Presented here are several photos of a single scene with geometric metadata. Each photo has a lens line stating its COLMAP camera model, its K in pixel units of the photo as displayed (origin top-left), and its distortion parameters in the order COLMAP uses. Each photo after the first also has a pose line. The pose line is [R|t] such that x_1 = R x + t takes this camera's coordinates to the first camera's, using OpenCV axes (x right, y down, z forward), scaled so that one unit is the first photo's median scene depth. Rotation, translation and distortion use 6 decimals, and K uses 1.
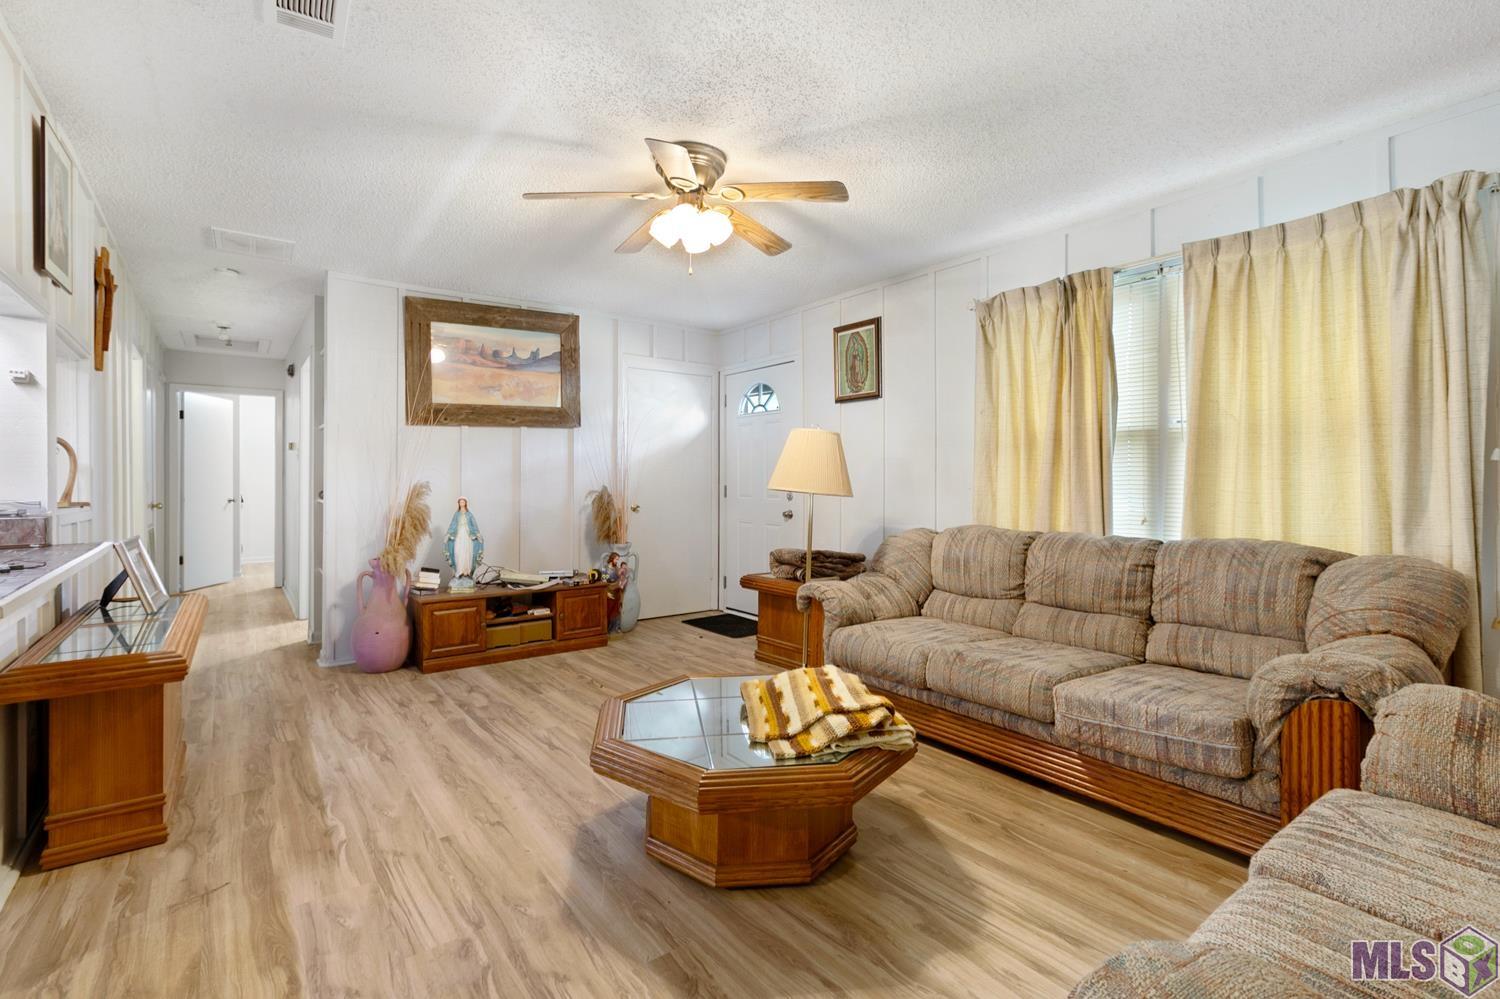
lens RADIAL K [[666.8, 0, 742.8], [0, 666.8, 489.0], [0, 0, 1]] dist [0.001254, -0.000556]
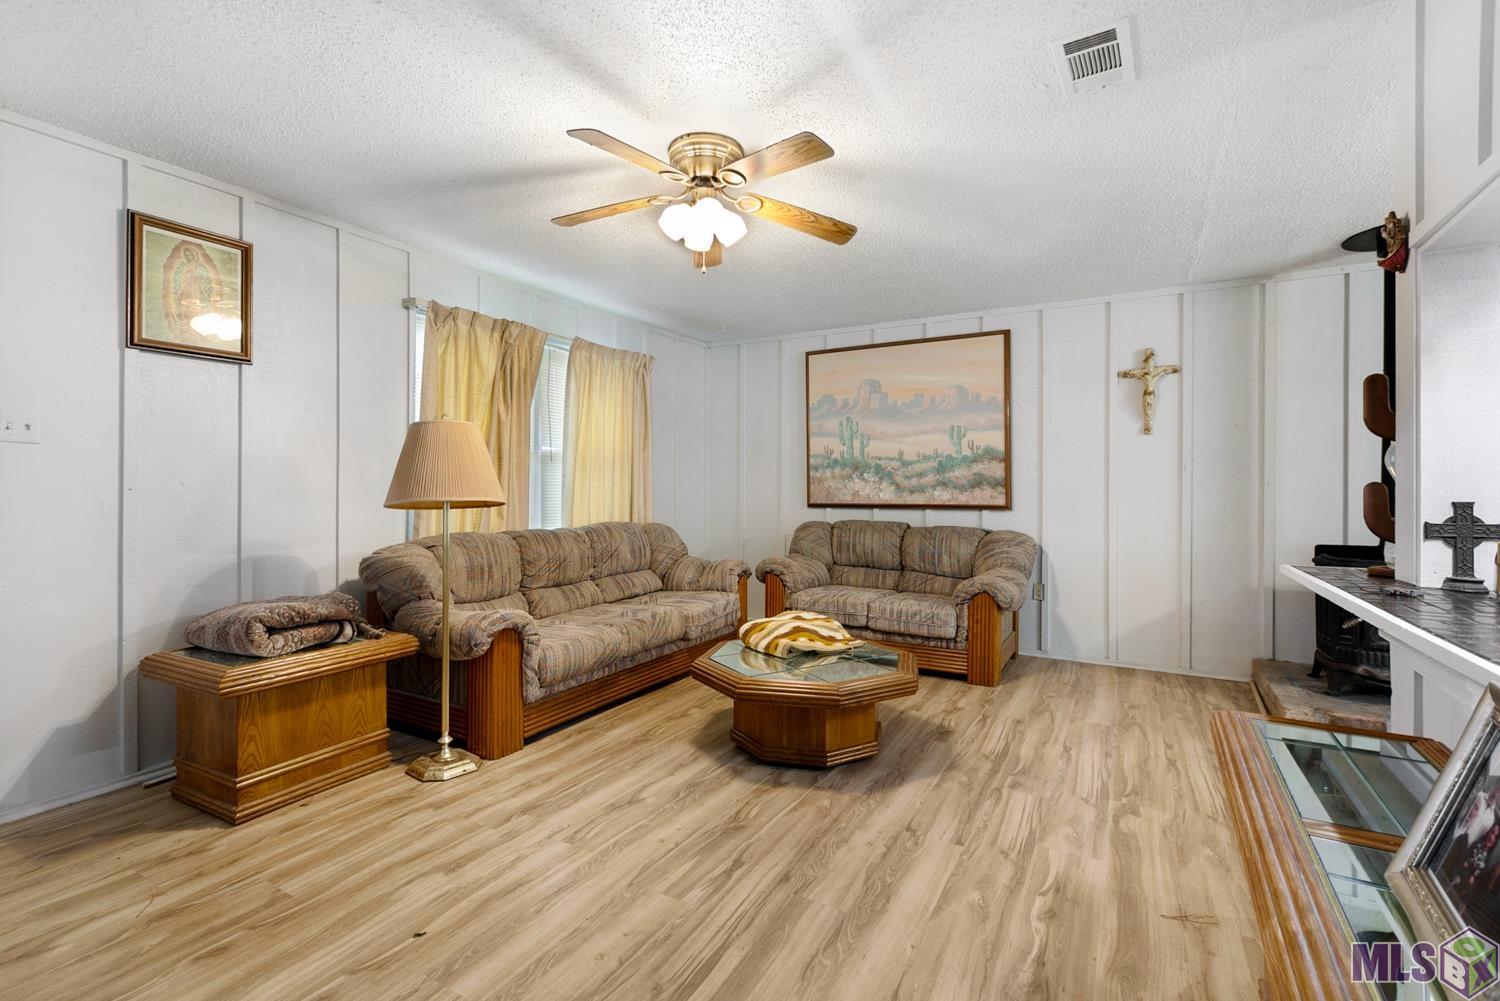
lens RADIAL K [[666.8, 0, 742.8], [0, 666.8, 490.0], [0, 0, 1]] dist [0.001254, -0.000556]
pose [[-0.374022, -0.001565, 0.927419, -1.259777], [0.011653, 0.999912, 0.006387, -0.019334], [-0.927347, 0.013196, -0.373971, 1.676516]]
